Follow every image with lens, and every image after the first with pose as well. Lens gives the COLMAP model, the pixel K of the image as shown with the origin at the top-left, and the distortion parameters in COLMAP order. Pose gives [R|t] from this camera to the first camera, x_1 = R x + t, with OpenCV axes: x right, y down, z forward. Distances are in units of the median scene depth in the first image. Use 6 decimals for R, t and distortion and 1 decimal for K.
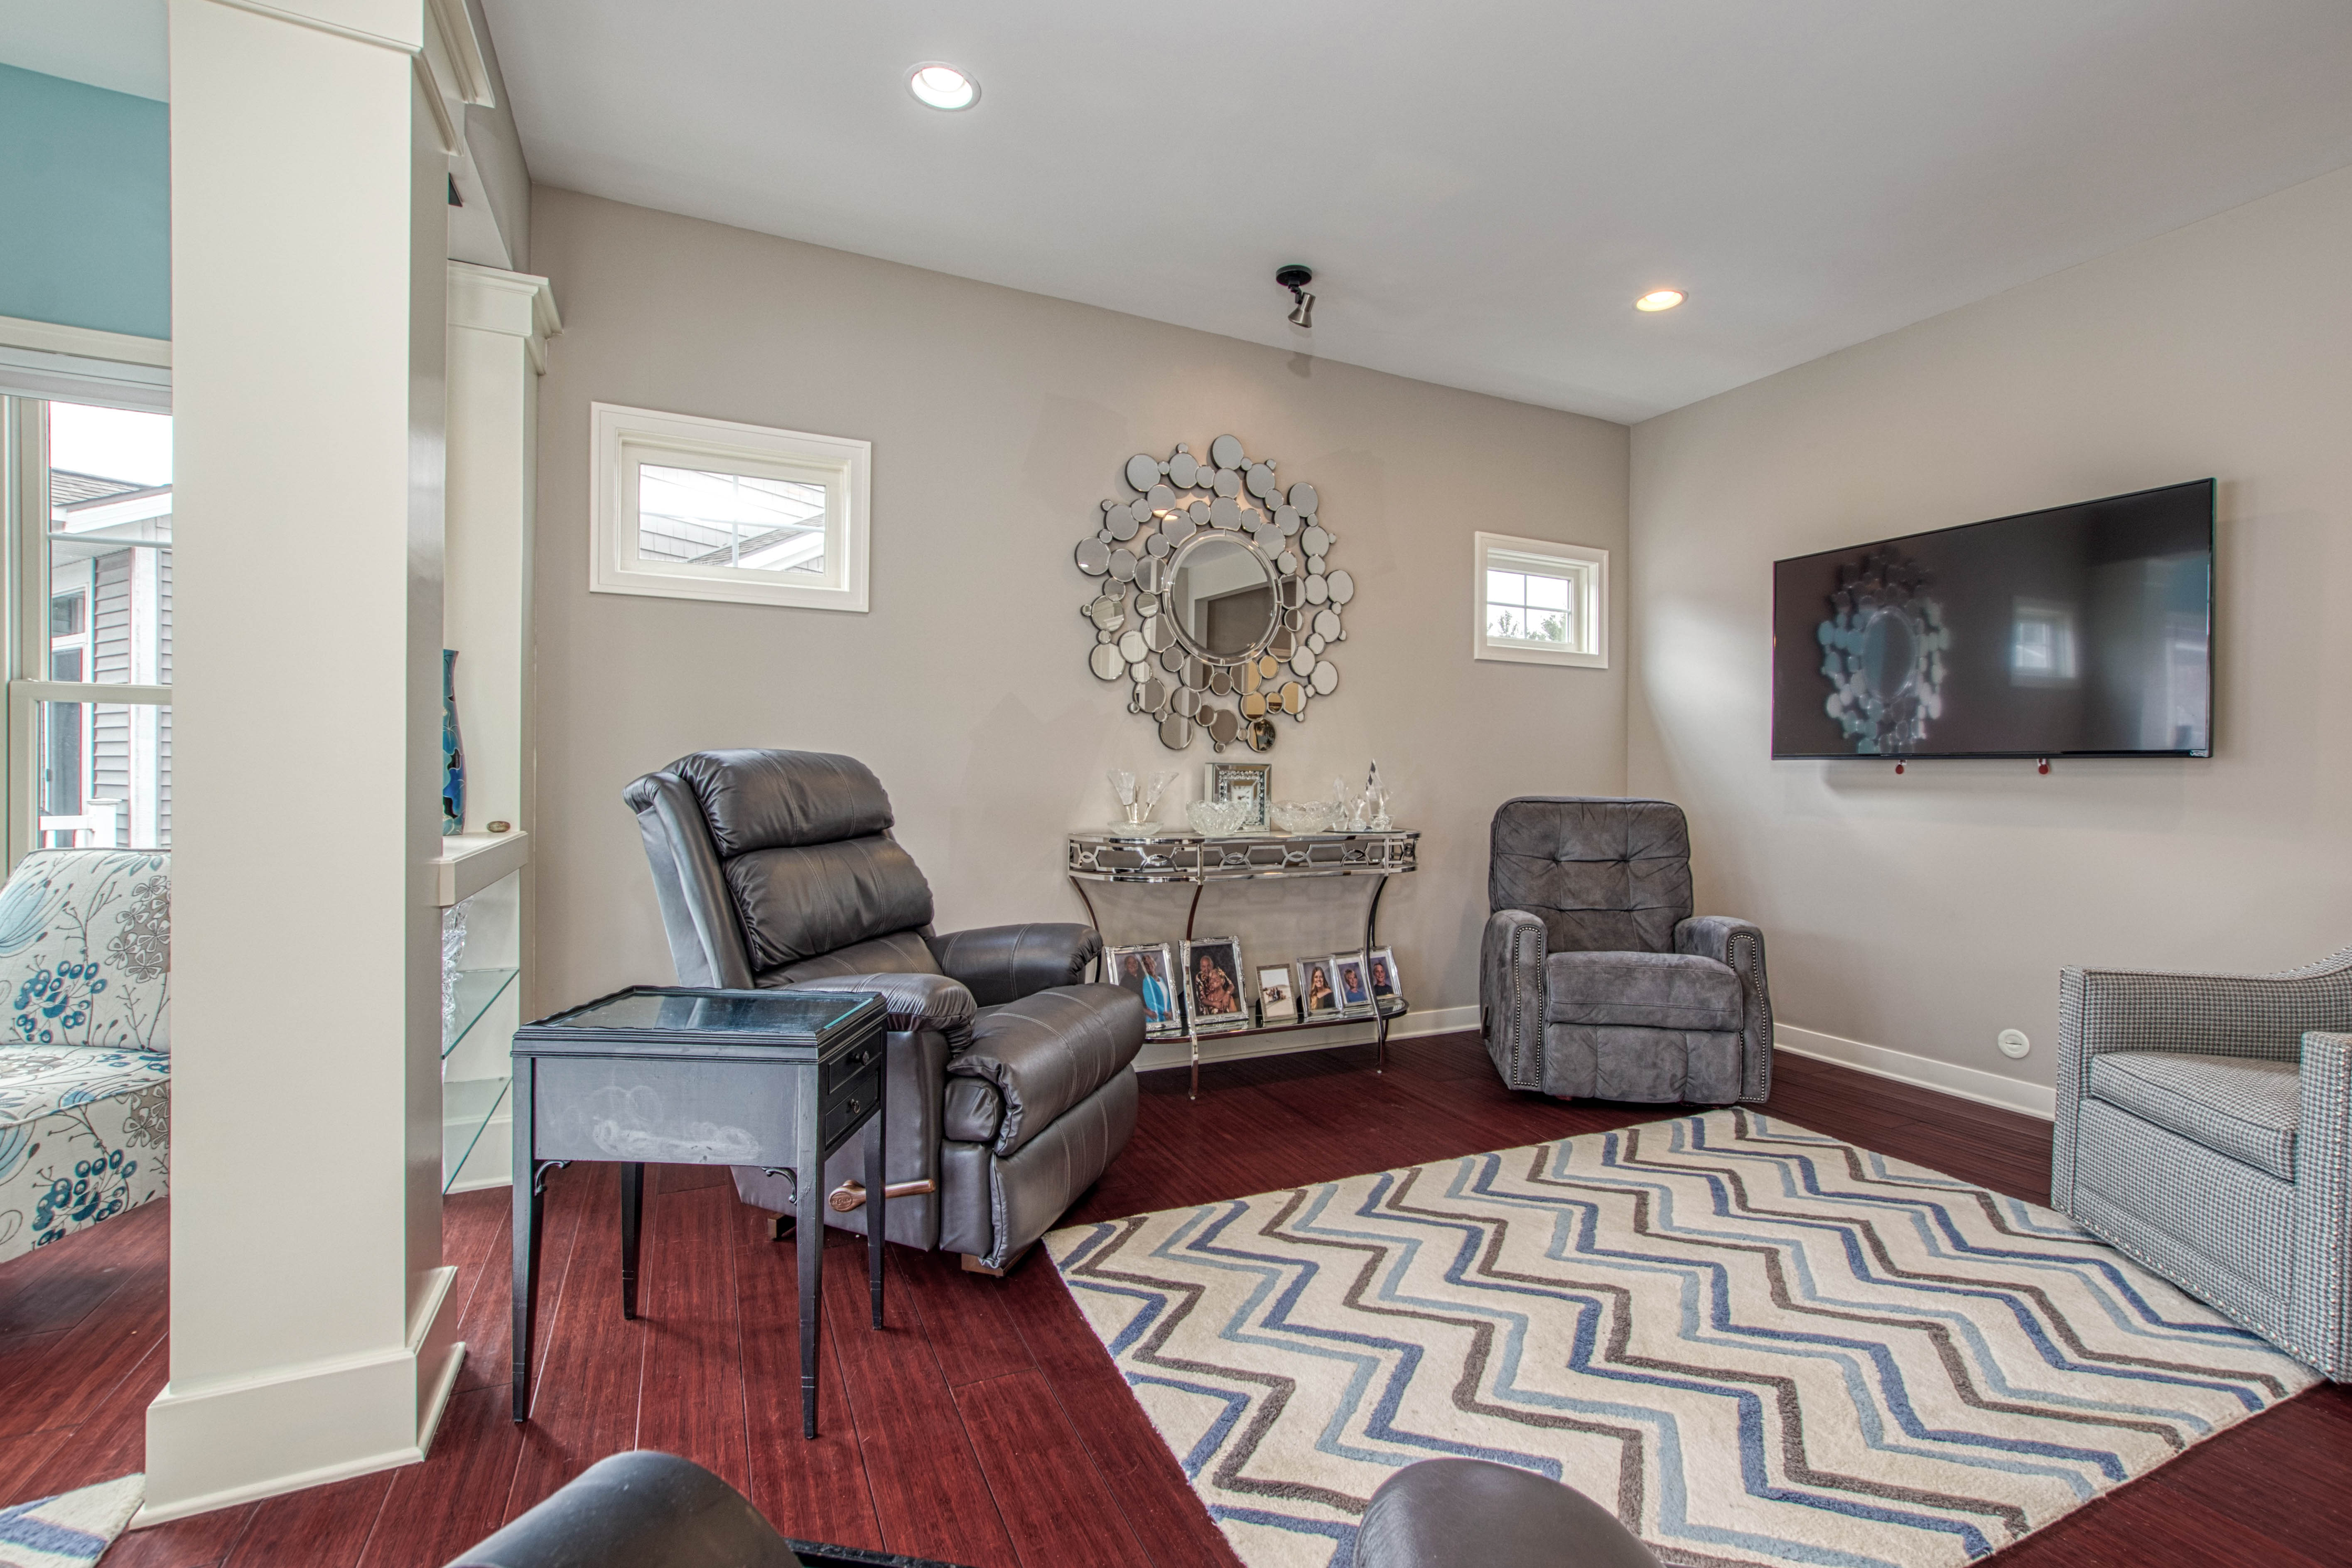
lens RADIAL K [[1019.5, 0, 1178.0], [0, 1019.5, 763.4], [0, 0, 1]] dist [-0.016468, -0.000217]
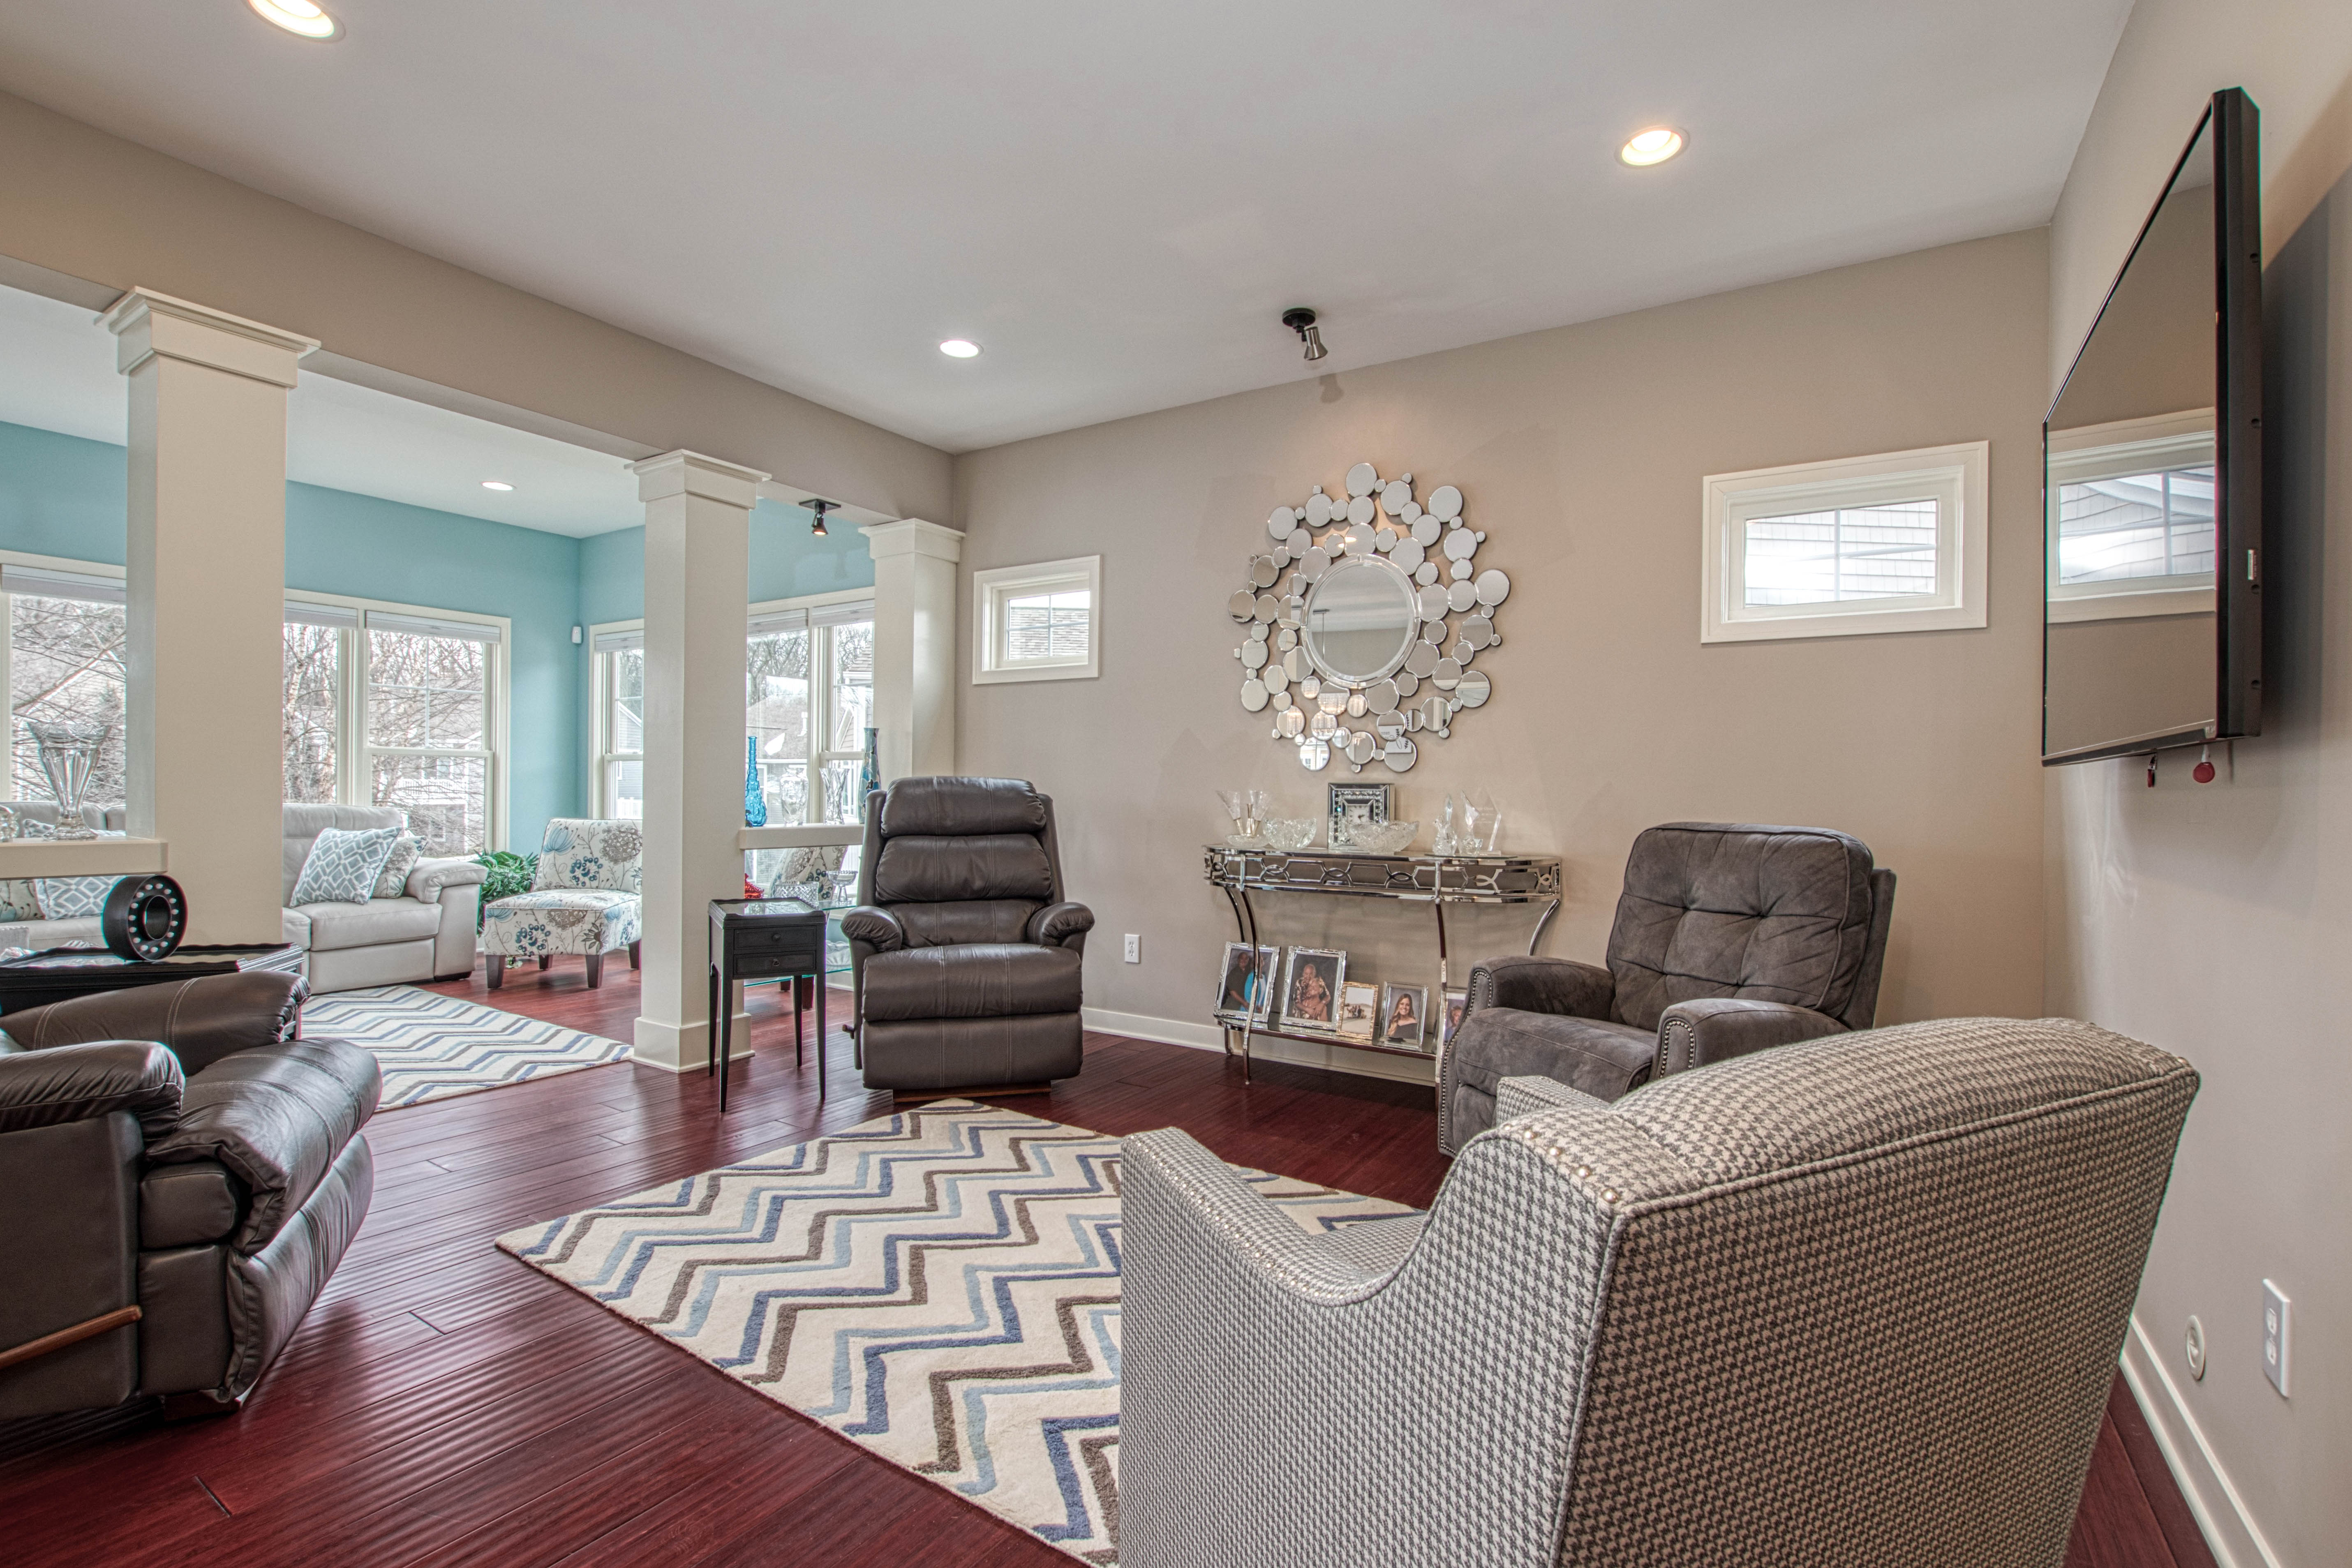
lens RADIAL K [[1049.2, 0, 1176.0], [0, 1049.2, 784.0], [0, 0, 1]] dist [-0.045947, -0.000075]
pose [[0.532746, -0.011698, -0.846194, 0.895951], [0.004896, 0.999930, -0.010741, 0.011718], [0.846261, 0.001580, 0.532766, 0.303489]]
